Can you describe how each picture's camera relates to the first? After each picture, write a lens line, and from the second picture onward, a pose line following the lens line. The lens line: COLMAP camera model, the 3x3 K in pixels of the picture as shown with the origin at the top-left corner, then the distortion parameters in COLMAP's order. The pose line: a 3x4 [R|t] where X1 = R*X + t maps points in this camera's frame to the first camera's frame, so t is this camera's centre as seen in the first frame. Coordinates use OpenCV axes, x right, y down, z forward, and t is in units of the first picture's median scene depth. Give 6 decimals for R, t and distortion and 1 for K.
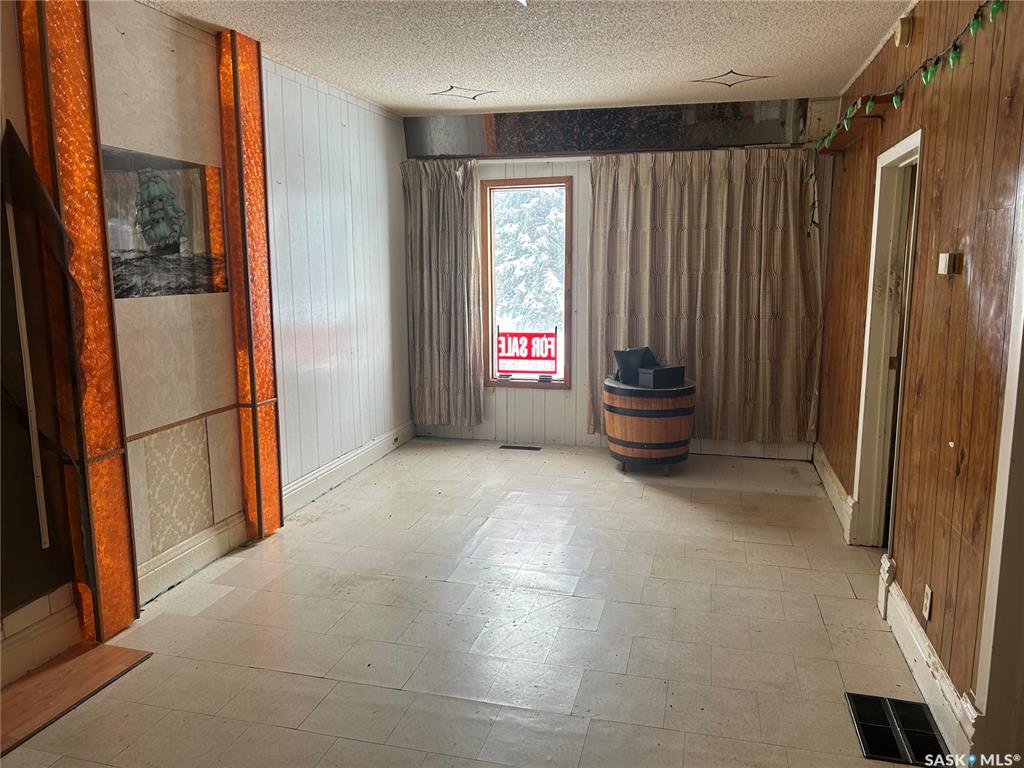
lens RADIAL K [[767.9, 0, 510.8], [0, 767.9, 382.2], [0, 0, 1]] dist [0.057144, -0.056882]
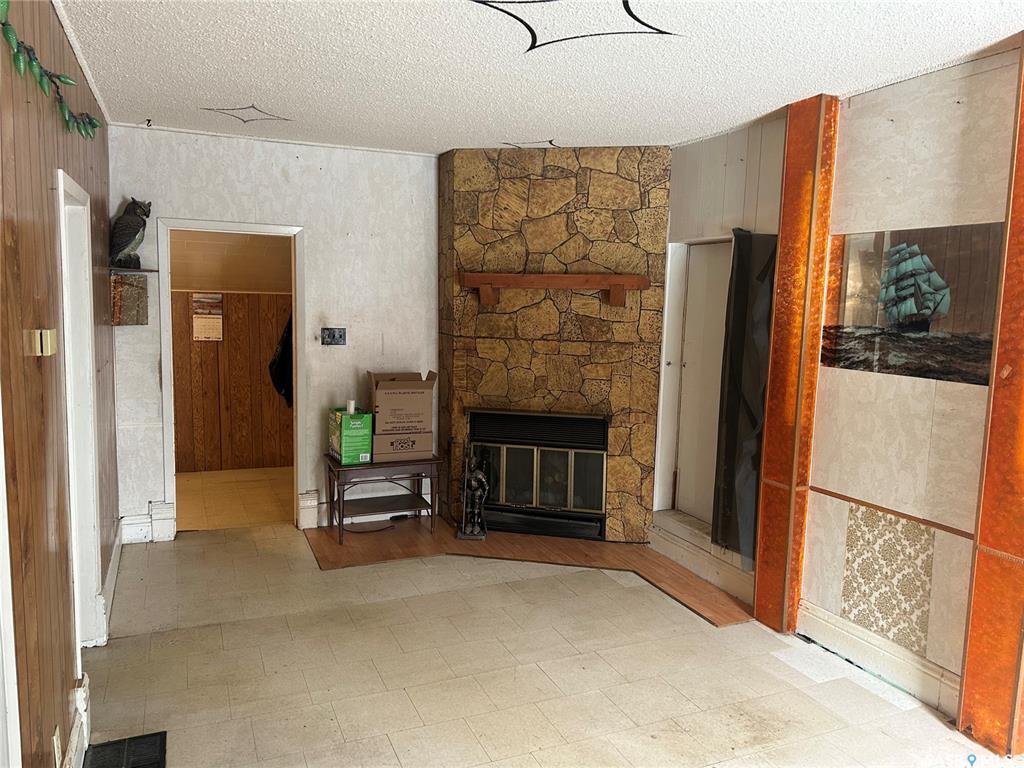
lens RADIAL K [[767.9, 0, 517.8], [0, 767.9, 392.0], [0, 0, 1]] dist [0.057144, -0.056882]
pose [[-0.781927, 0.067856, -0.619665, 0.506908], [-0.116428, 0.960668, 0.252113, -0.278013], [0.612400, 0.269280, -0.743273, 1.429246]]
